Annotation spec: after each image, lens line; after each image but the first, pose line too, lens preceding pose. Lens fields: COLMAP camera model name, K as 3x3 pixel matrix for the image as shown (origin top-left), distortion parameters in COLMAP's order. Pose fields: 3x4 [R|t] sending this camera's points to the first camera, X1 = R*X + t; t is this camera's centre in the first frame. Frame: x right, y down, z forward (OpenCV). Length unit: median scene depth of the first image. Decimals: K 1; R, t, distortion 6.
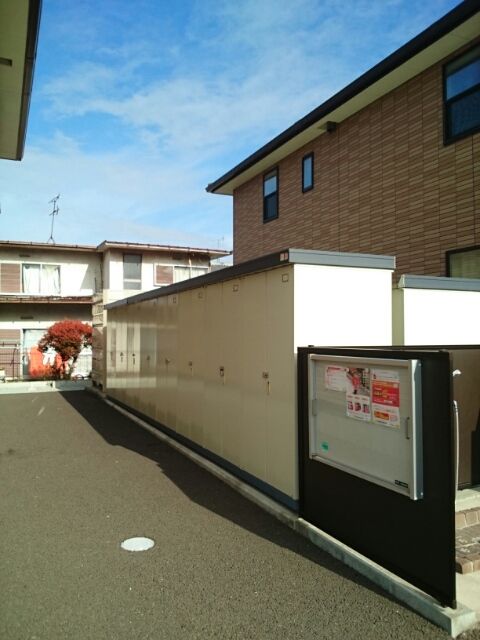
lens RADIAL K [[504.9, 0, 241.4], [0, 504.9, 321.0], [0, 0, 1]] dist [0.027463, -0.015676]
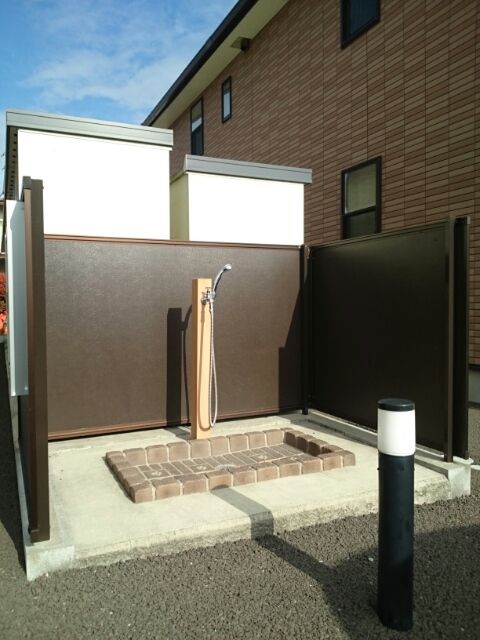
lens RADIAL K [[504.9, 0, 238.2], [0, 504.9, 318.9], [0, 0, 1]] dist [0.027463, -0.015676]
pose [[0.999957, -0.009186, -0.001146, 0.206171], [0.009237, 0.998244, 0.058512, 0.063752], [0.000606, -0.058520, 0.998286, 0.091500]]
